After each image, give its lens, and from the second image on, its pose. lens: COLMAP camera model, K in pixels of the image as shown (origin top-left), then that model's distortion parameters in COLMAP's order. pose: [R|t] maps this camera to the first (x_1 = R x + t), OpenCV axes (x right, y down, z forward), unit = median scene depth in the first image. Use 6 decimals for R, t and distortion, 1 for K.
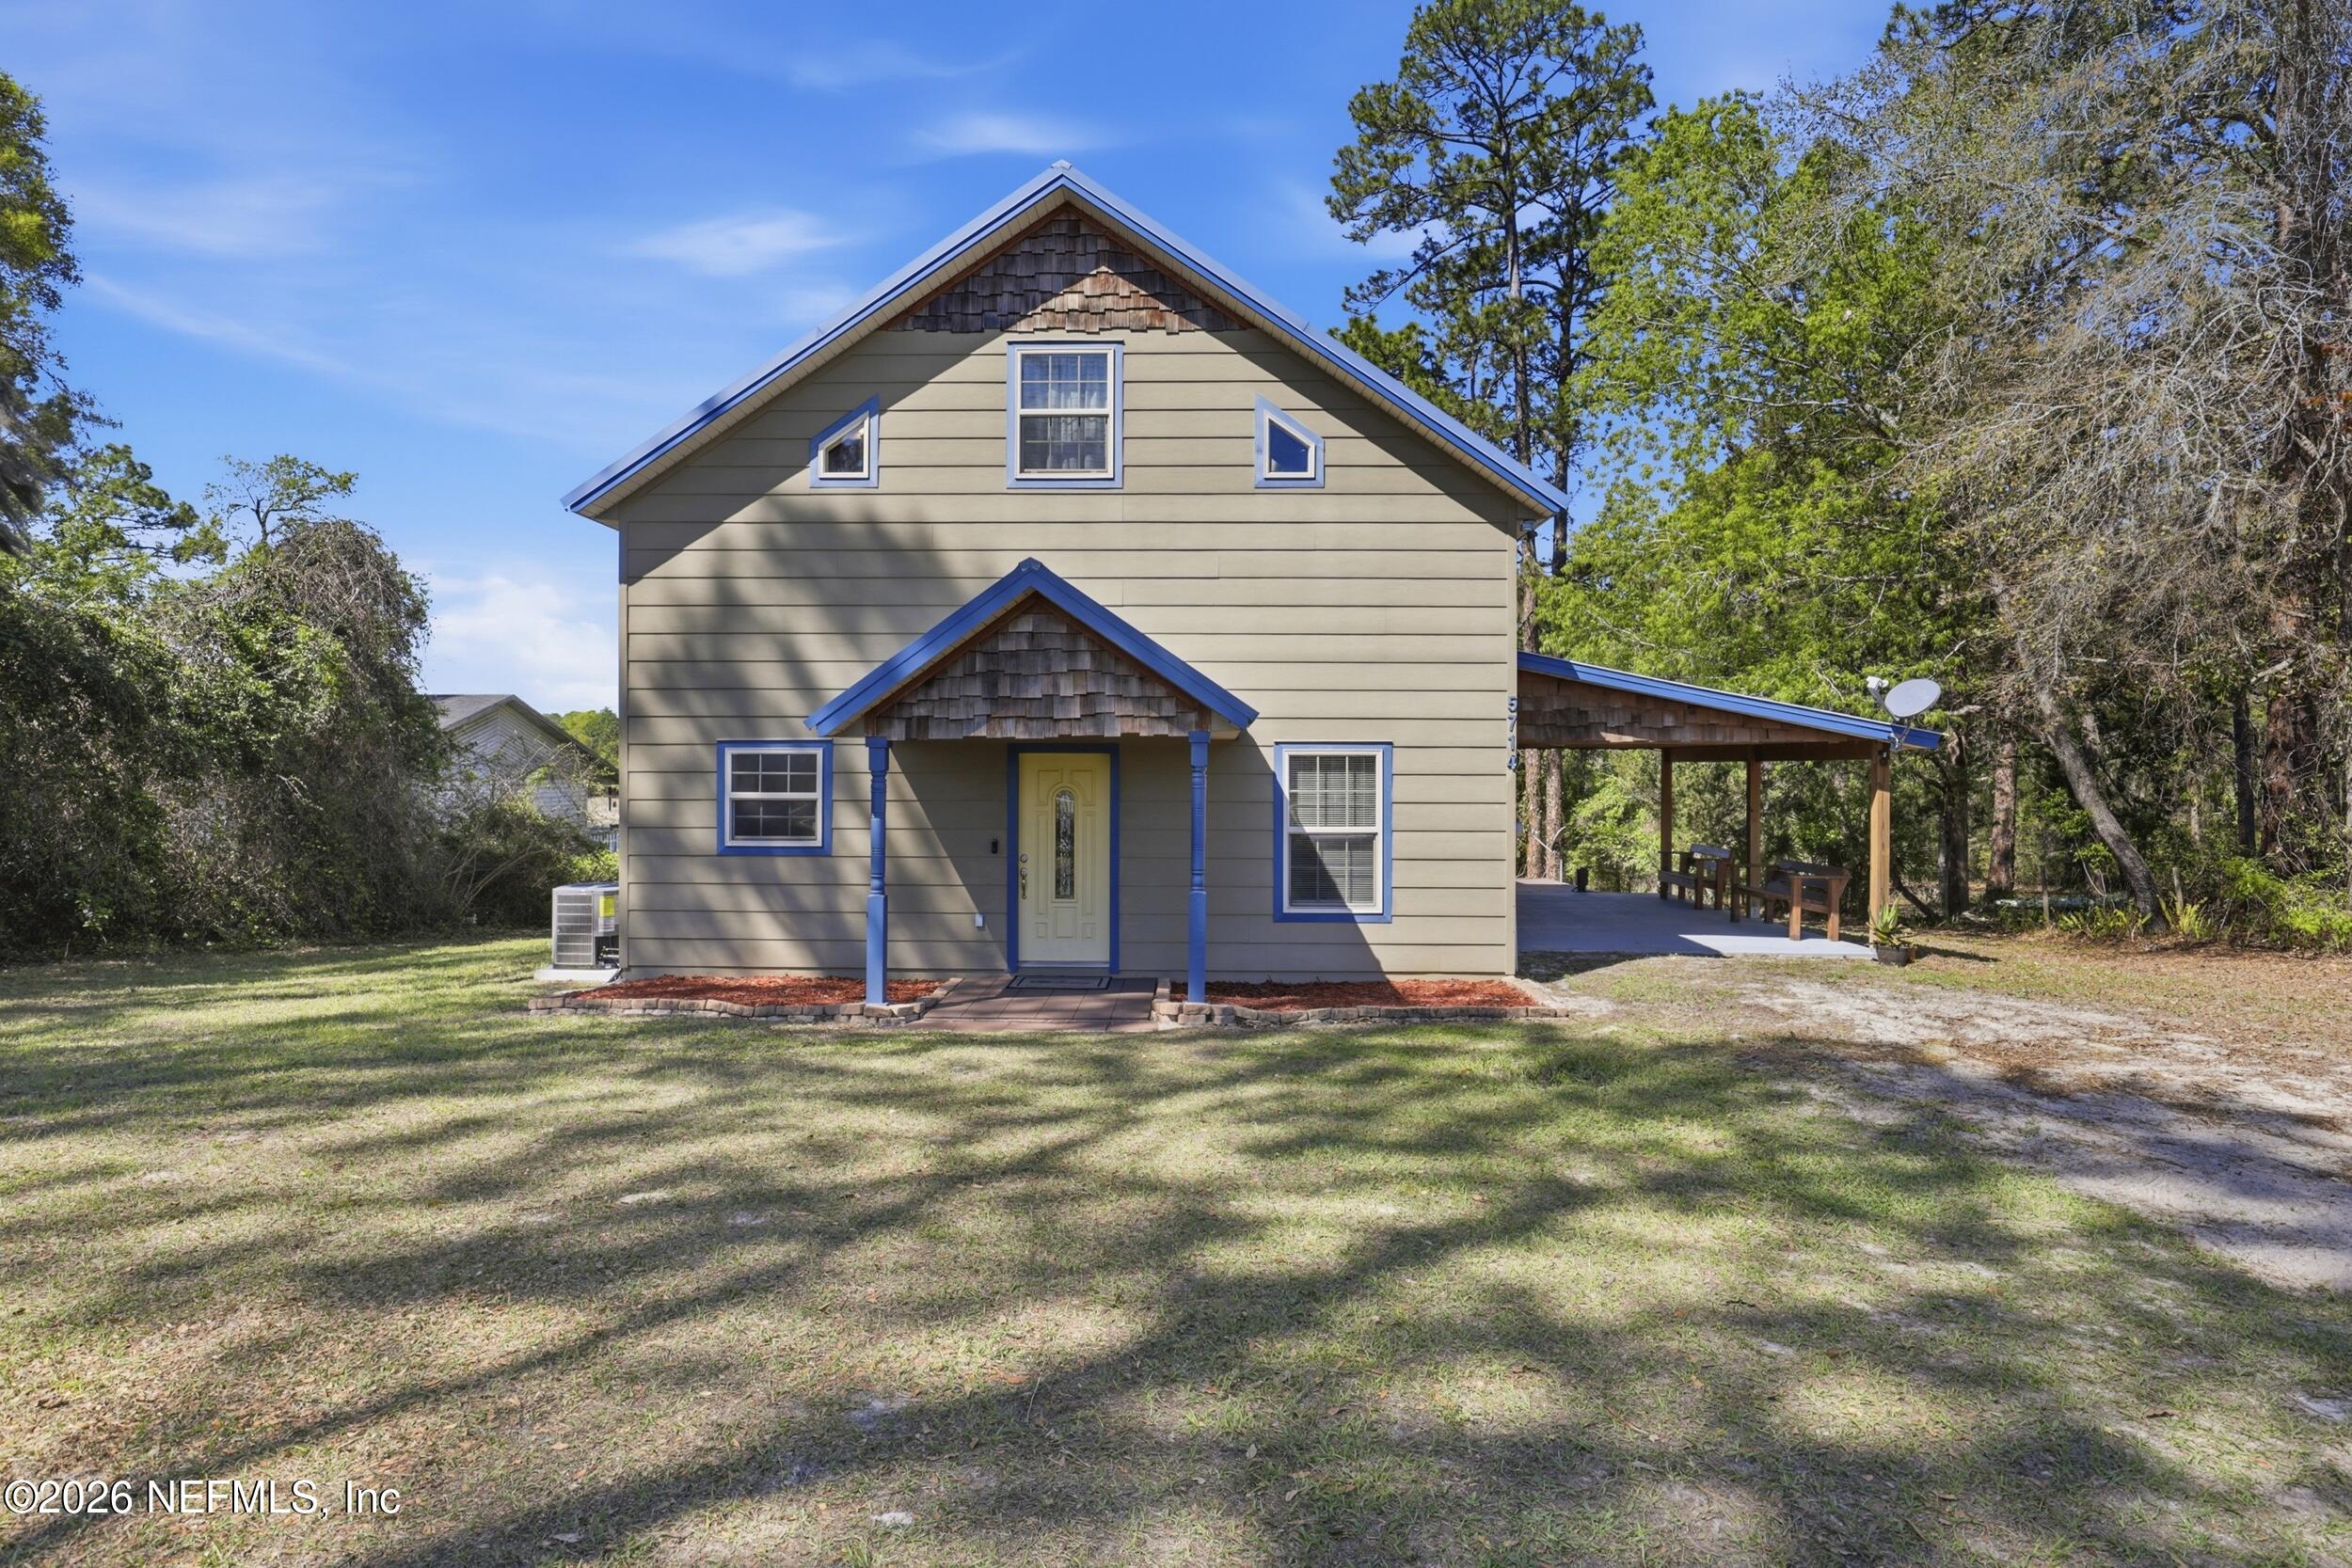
lens RADIAL K [[1208.8, 0, 1183.6], [0, 1208.8, 771.6], [0, 0, 1]] dist [-0.009154, -0.000634]
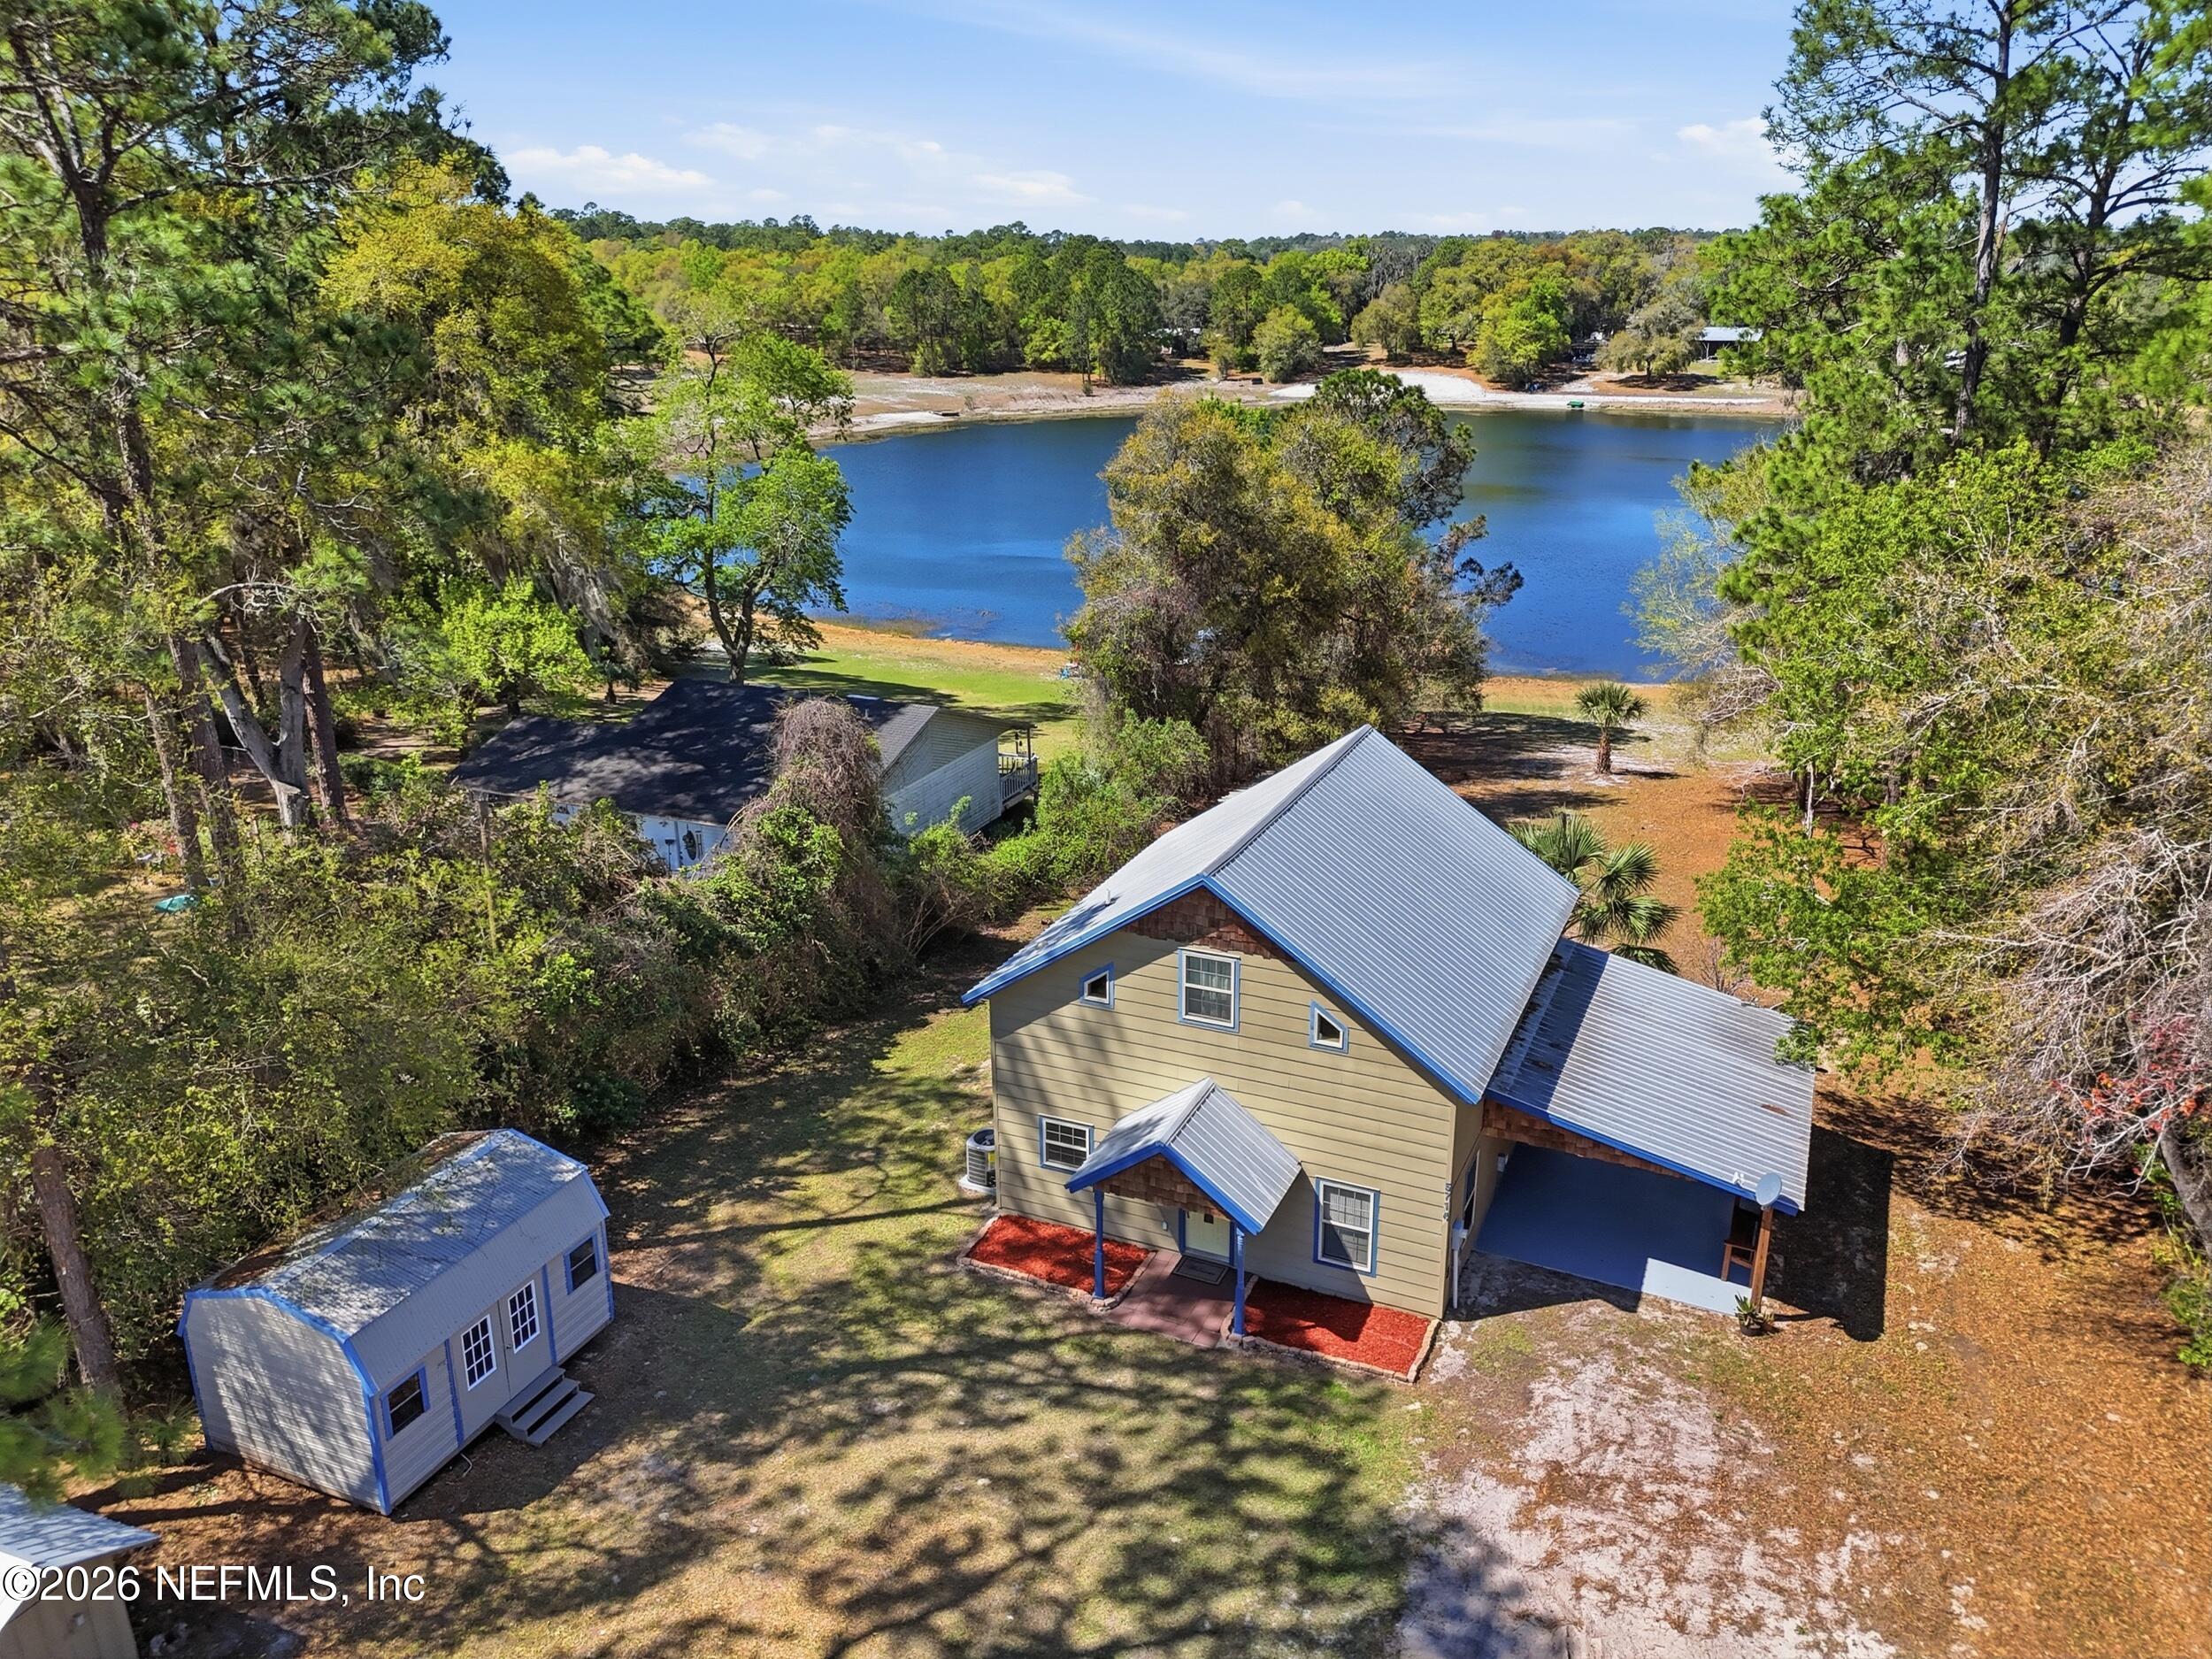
lens RADIAL K [[1658.3, 0, 1119.7], [0, 1658.3, 789.9], [0, 0, 1]] dist [0.047553, -0.037843]
pose [[0.921303, 0.112498, -0.372217, 0.664309], [0.008716, 0.951020, 0.309007, -1.343358], [0.388749, -0.287934, 0.875196, -1.125248]]
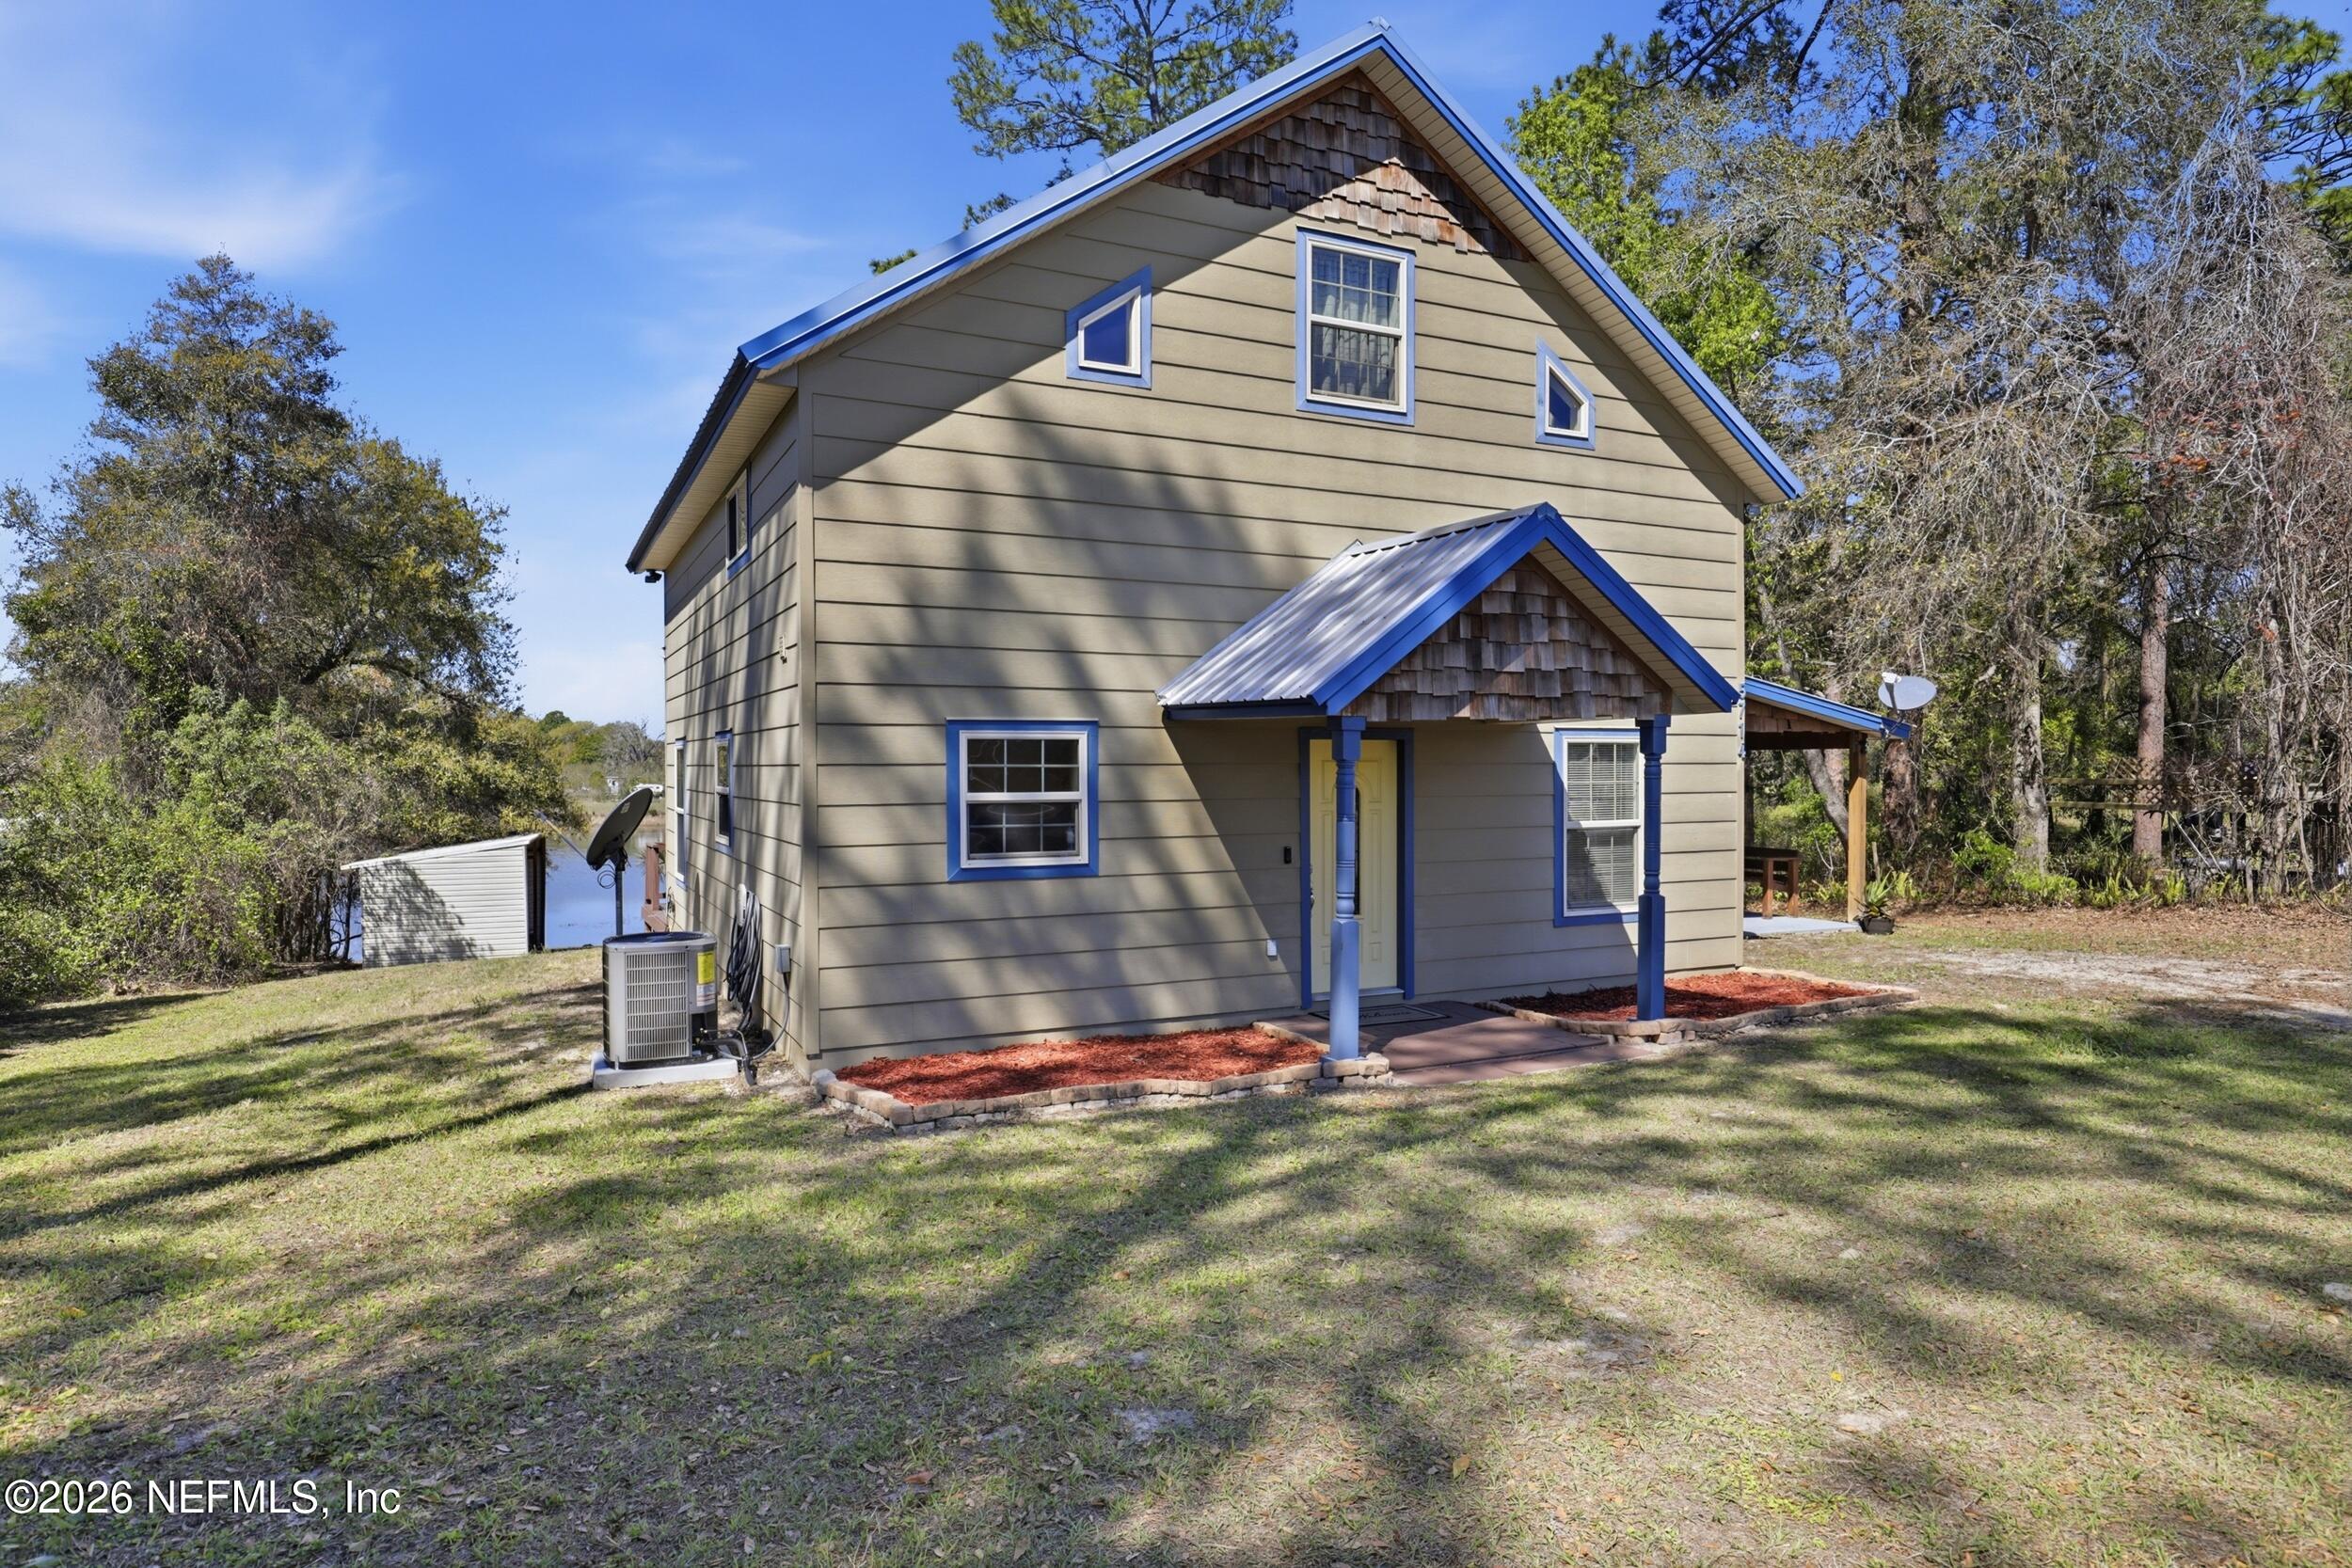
lens RADIAL K [[1331.7, 0, 1179.1], [0, 1331.7, 791.5], [0, 0, 1]] dist [-0.008279, -0.001222]
pose [[0.890203, -0.014241, 0.455341, -0.624844], [0.006146, 0.999796, 0.019254, 0.001862], [-0.455522, -0.014341, 0.890109, 0.242974]]
